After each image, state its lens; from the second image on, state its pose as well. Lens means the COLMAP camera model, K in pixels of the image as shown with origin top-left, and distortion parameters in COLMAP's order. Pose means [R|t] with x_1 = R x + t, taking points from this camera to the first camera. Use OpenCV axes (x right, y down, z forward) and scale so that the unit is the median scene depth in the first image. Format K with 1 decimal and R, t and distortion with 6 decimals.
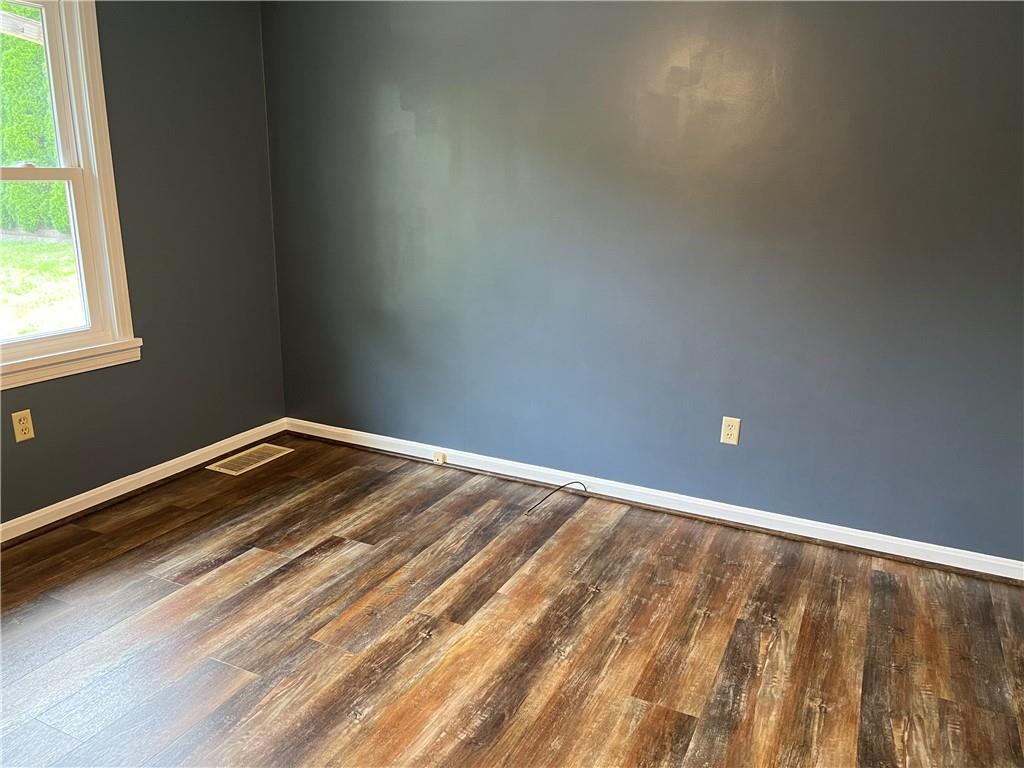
lens RADIAL K [[769.7, 0, 517.6], [0, 769.7, 383.4], [0, 0, 1]] dist [0.058334, -0.053016]
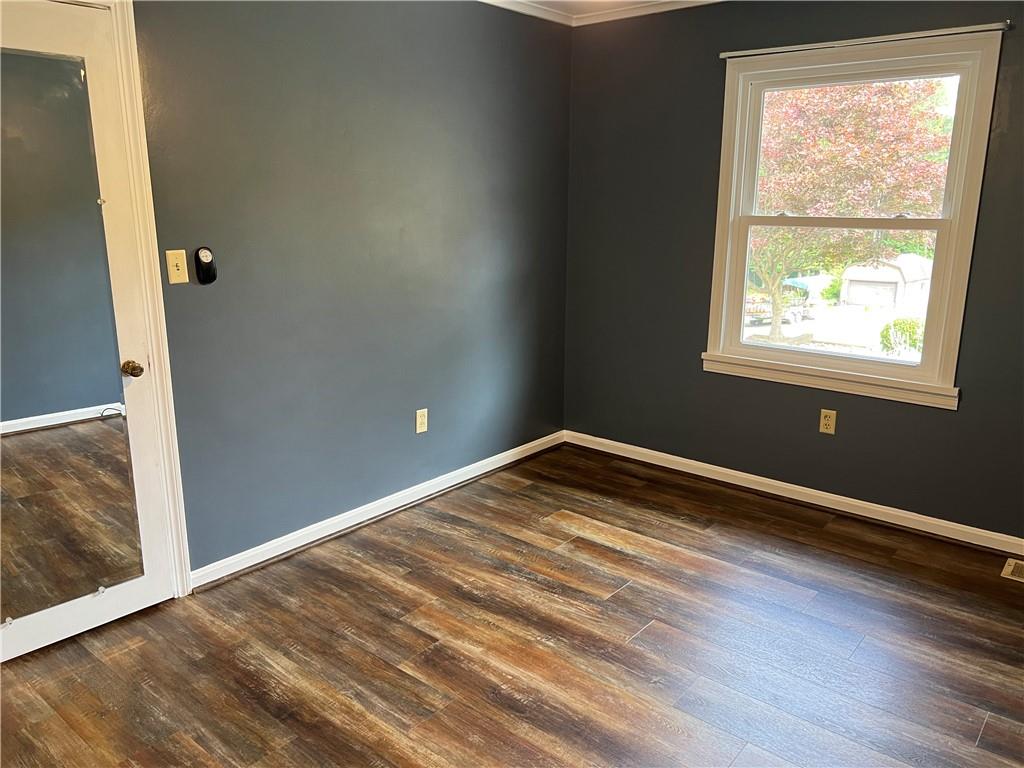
lens RADIAL K [[769.7, 0, 522.2], [0, 769.7, 379.7], [0, 0, 1]] dist [0.058334, -0.053016]
pose [[-0.227152, 0.203111, -0.952443, 0.726275], [-0.265300, 0.928113, 0.261195, -0.227759], [0.937026, 0.312014, -0.156938, 0.806093]]
